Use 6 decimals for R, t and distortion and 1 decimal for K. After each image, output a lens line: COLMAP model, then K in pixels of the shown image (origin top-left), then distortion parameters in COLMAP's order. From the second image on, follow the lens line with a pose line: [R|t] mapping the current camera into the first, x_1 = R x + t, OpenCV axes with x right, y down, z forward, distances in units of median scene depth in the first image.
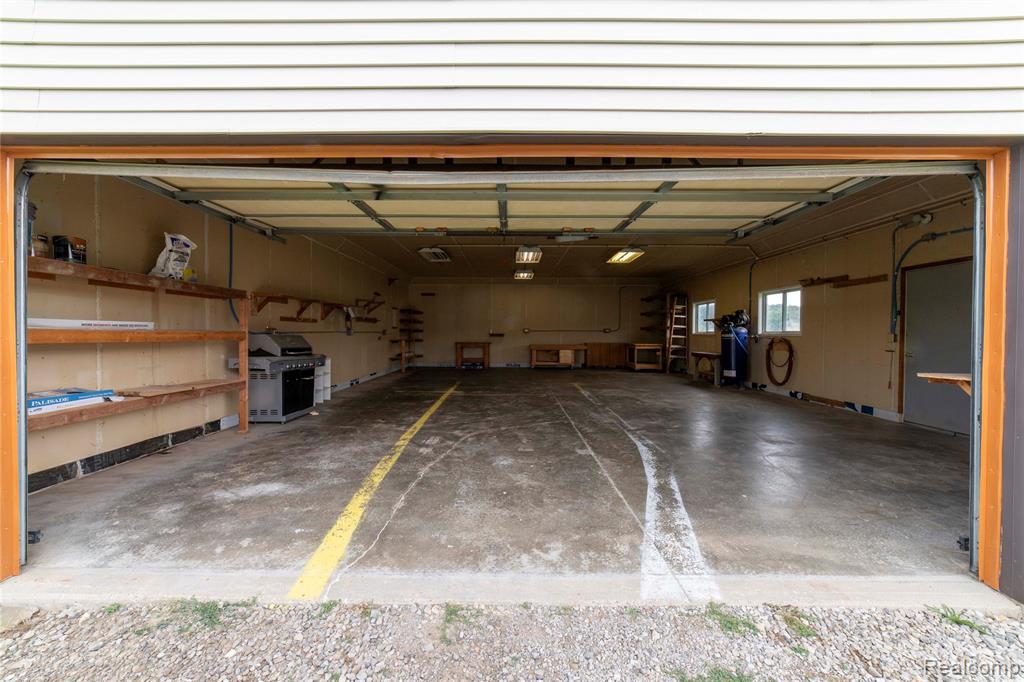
lens RADIAL K [[394.4, 0, 507.9], [0, 394.4, 340.4], [0, 0, 1]] dist [-0.025362, 0.011820]
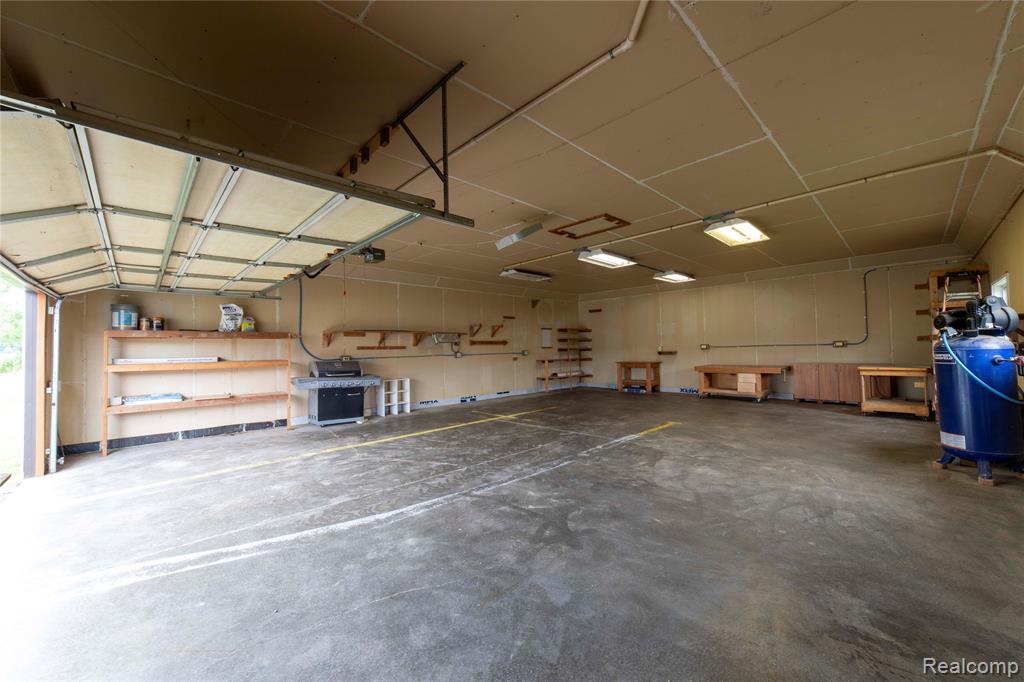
lens RADIAL K [[394.4, 0, 507.9], [0, 394.4, 340.4], [0, 0, 1]] dist [-0.025362, 0.011820]
pose [[0.692934, -0.034688, -0.720166, 0.541017], [0.009637, 0.999198, -0.038855, -0.017929], [0.720937, 0.019984, 0.692713, 0.320684]]
